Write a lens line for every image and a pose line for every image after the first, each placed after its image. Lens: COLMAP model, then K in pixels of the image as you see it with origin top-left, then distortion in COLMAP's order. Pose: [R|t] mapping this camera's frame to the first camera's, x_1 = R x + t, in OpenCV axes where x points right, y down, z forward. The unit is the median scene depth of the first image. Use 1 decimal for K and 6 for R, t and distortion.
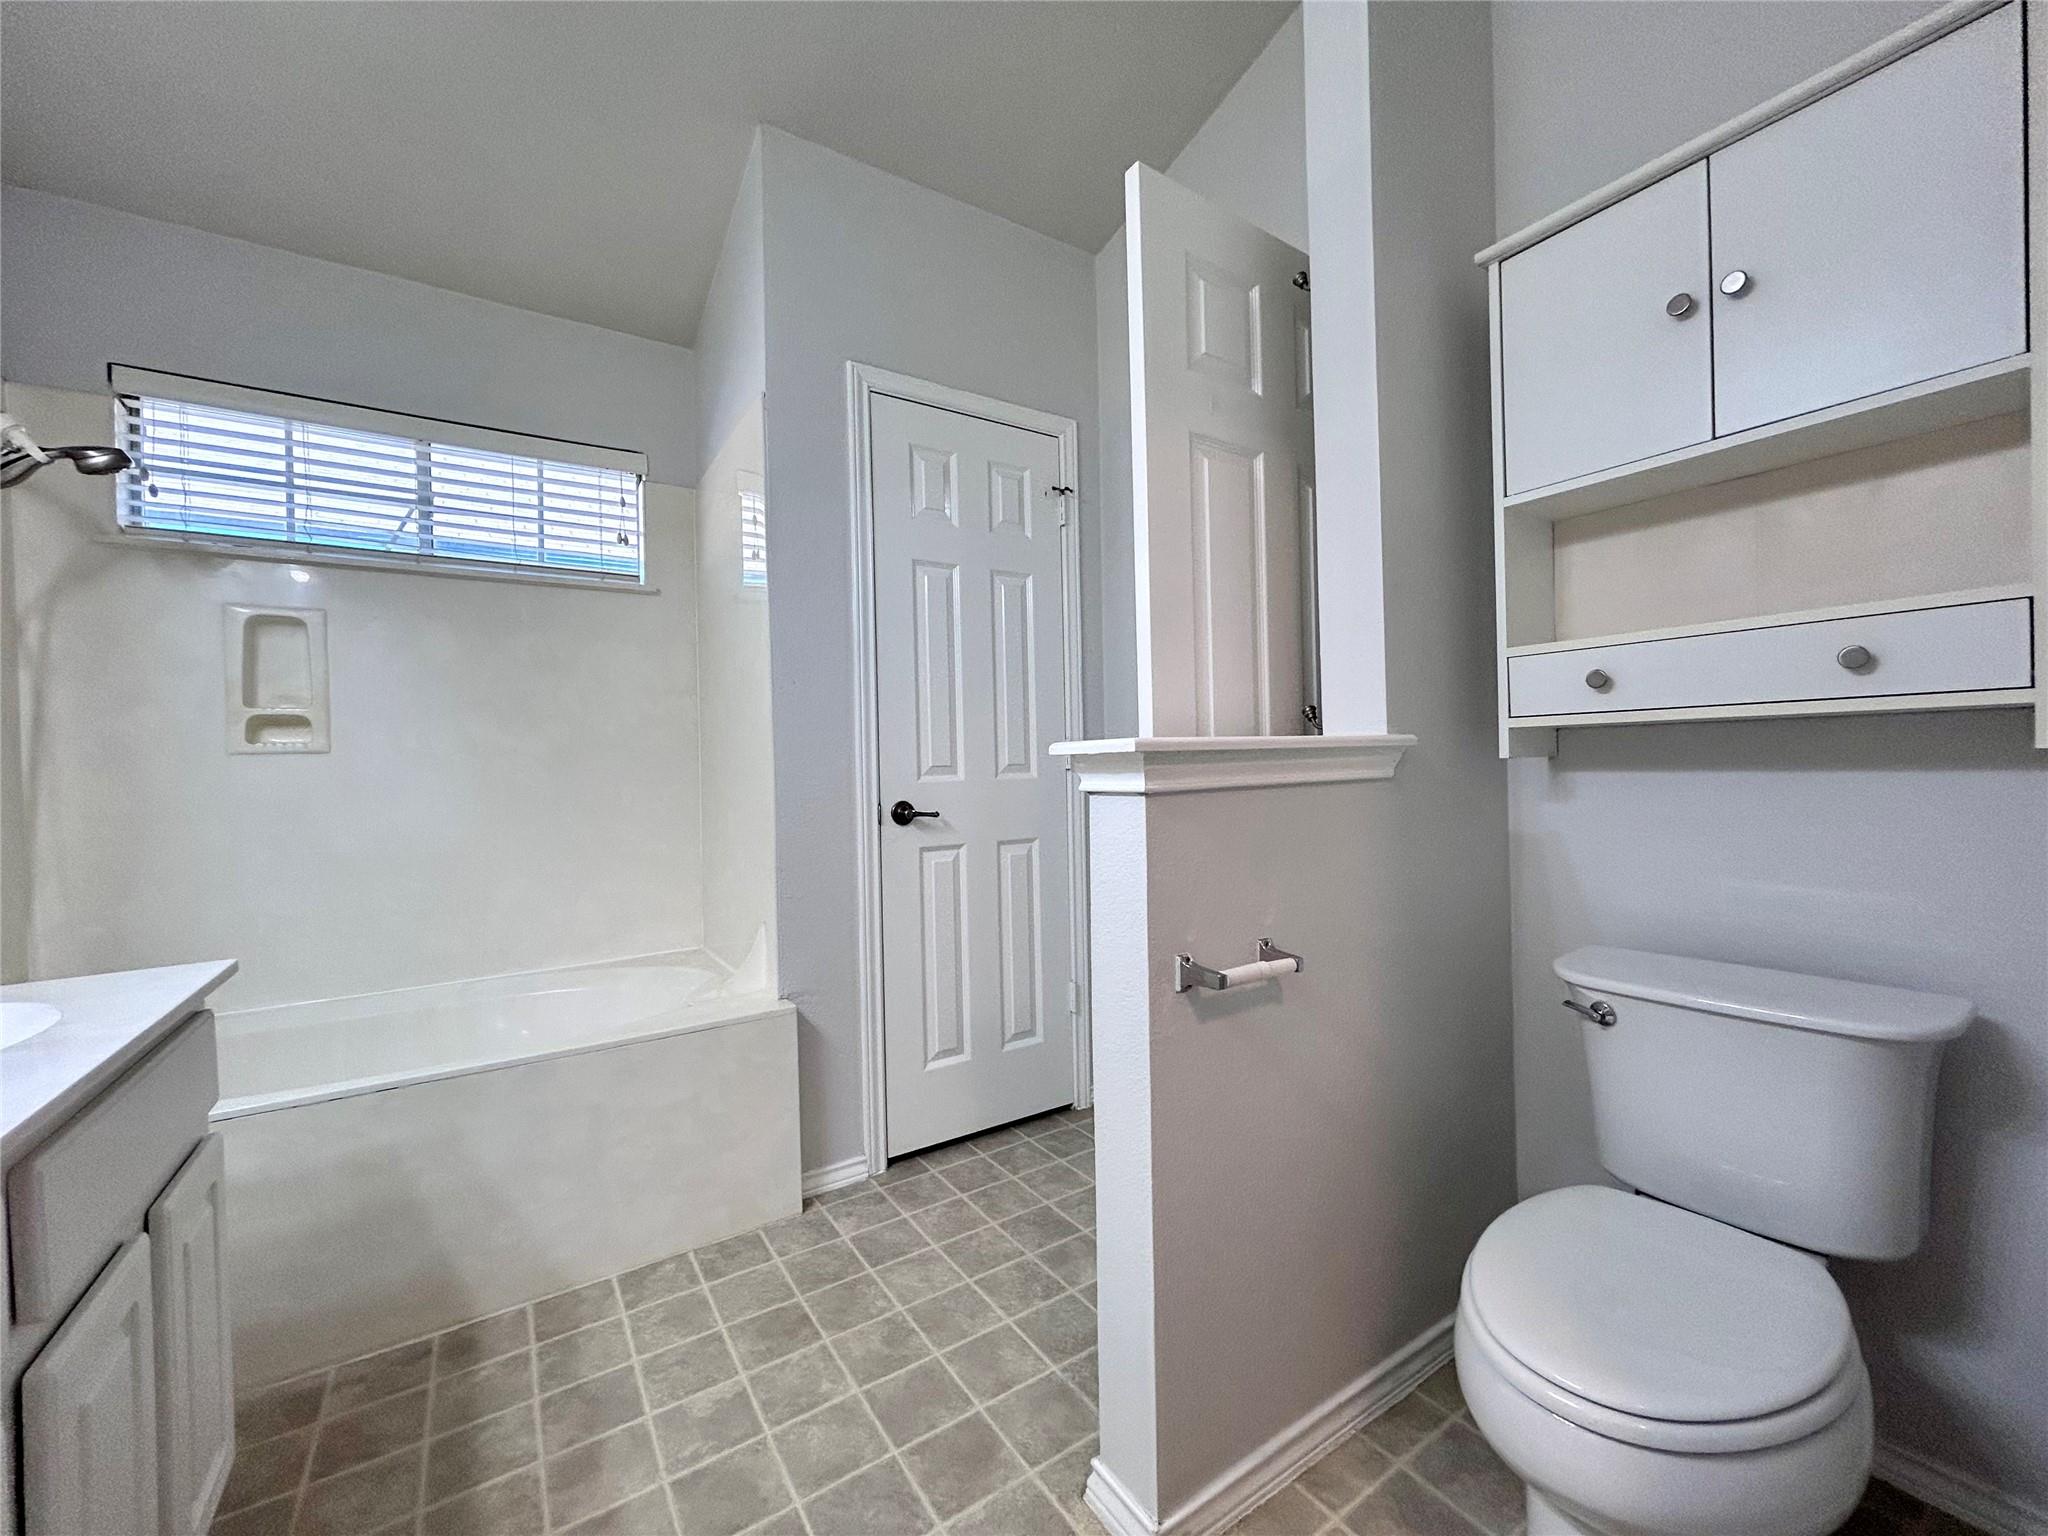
lens RADIAL K [[817.2, 0, 1035.2], [0, 817.2, 766.7], [0, 0, 1]] dist [0.001359, -0.001093]
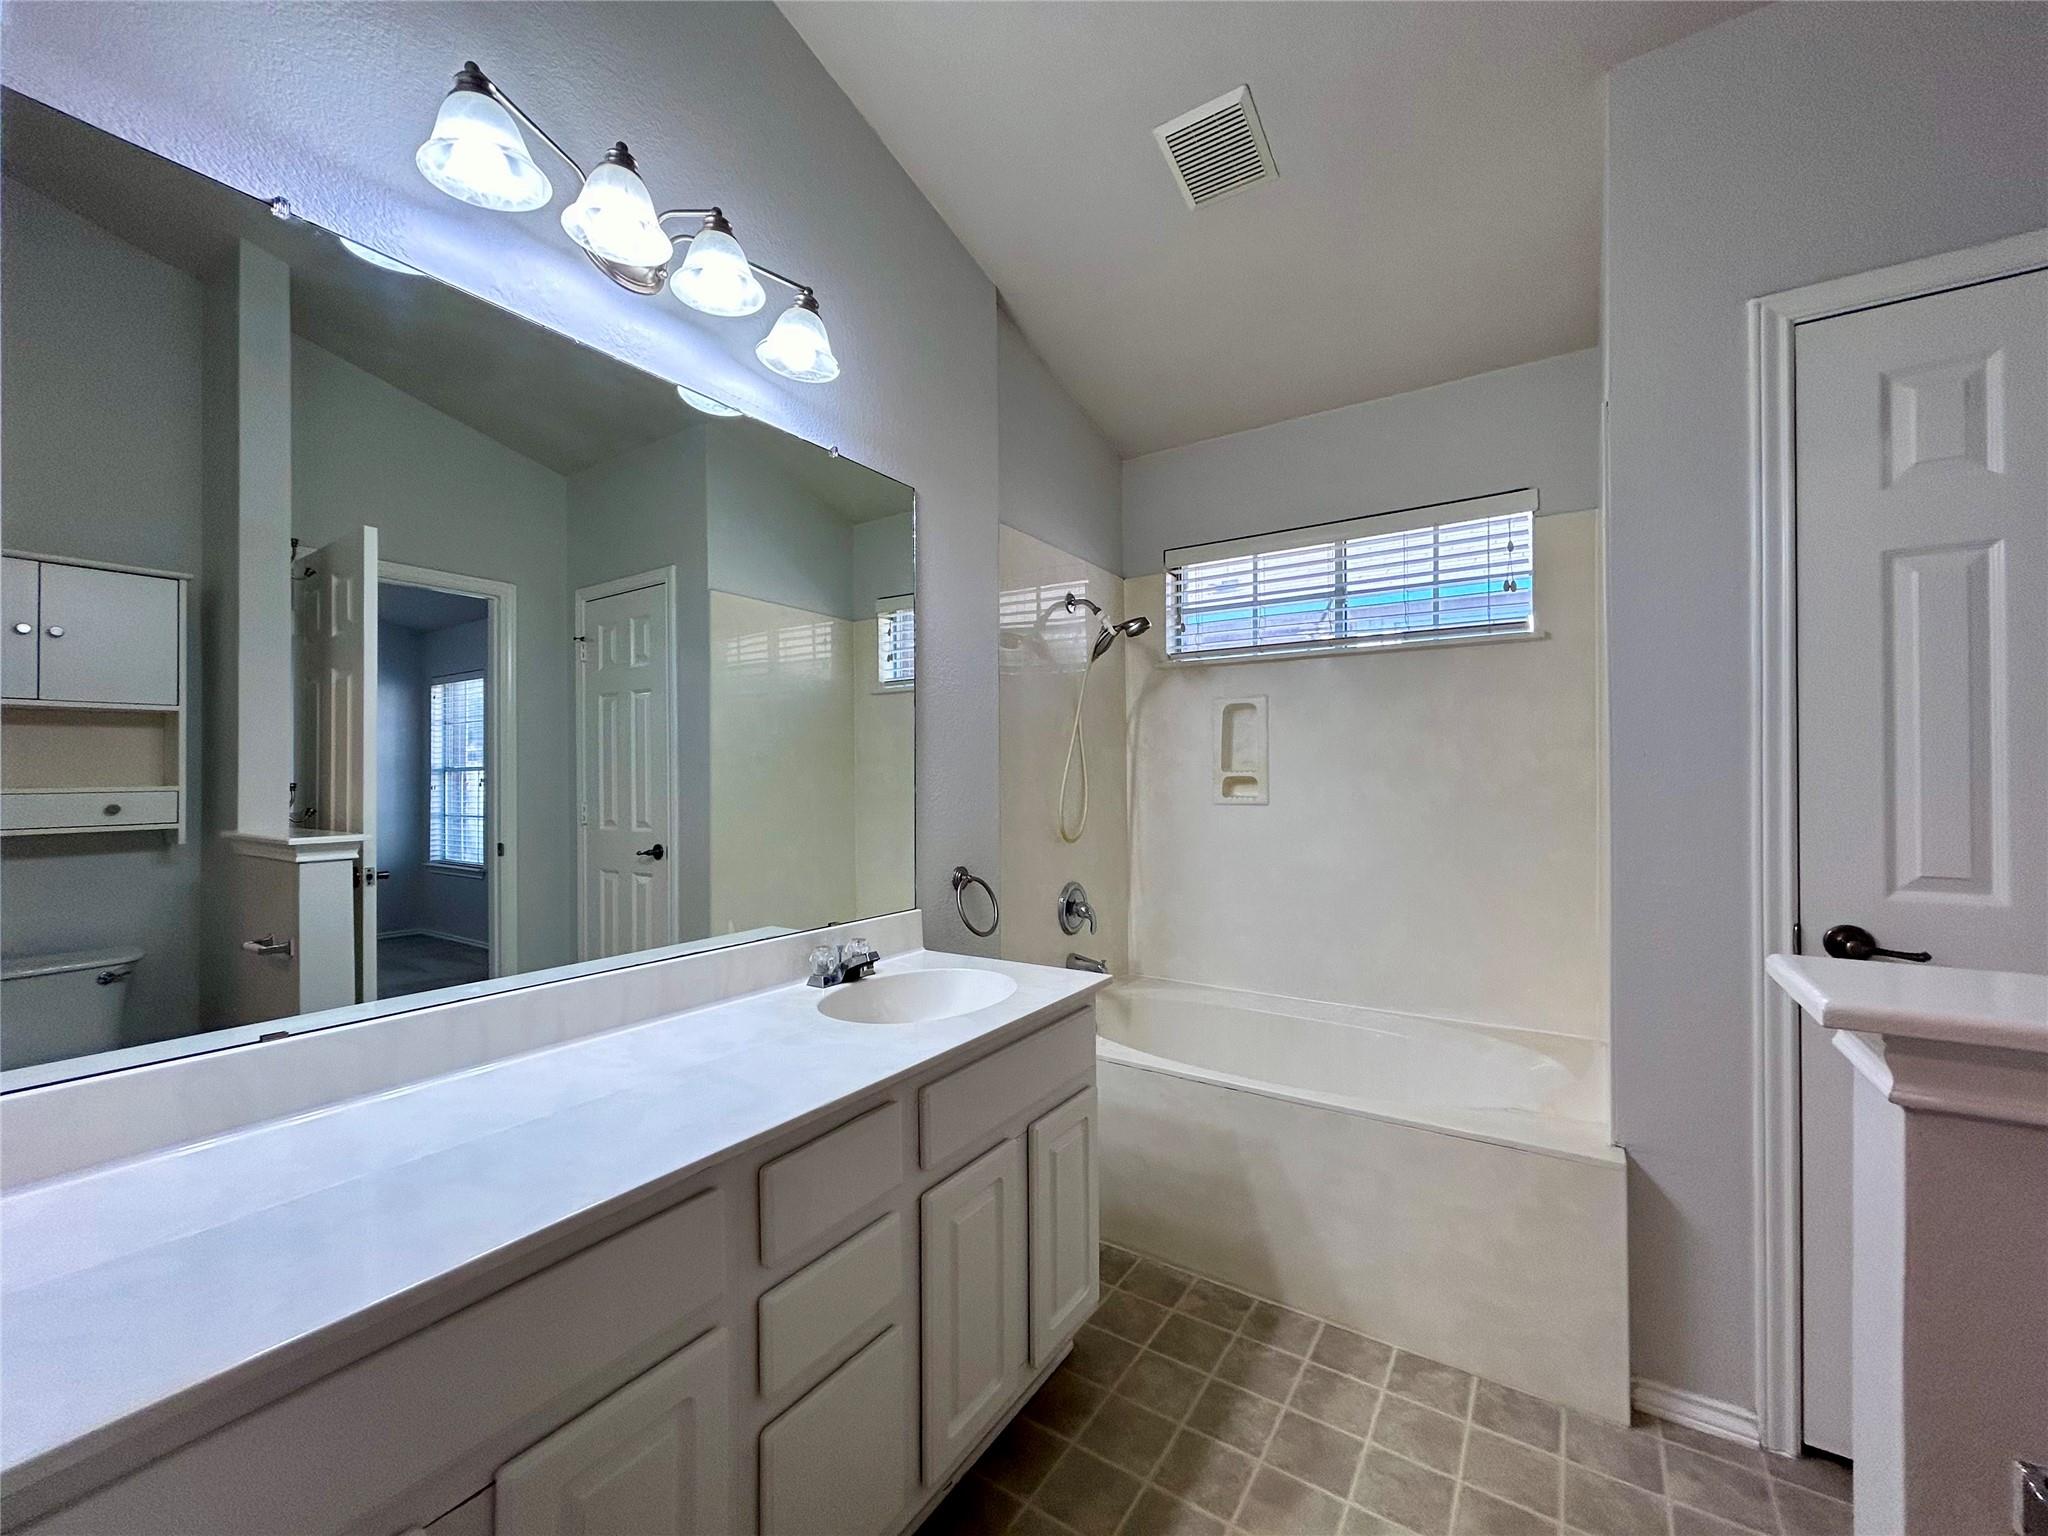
lens RADIAL K [[817.2, 0, 1023.6], [0, 817.2, 766.7], [0, 0, 1]] dist [0.001359, -0.001093]
pose [[0.386283, 0.014488, -0.922266, 0.219575], [-0.008842, 0.999889, 0.012003, -0.103610], [0.922338, 0.003518, 0.386369, 0.155610]]
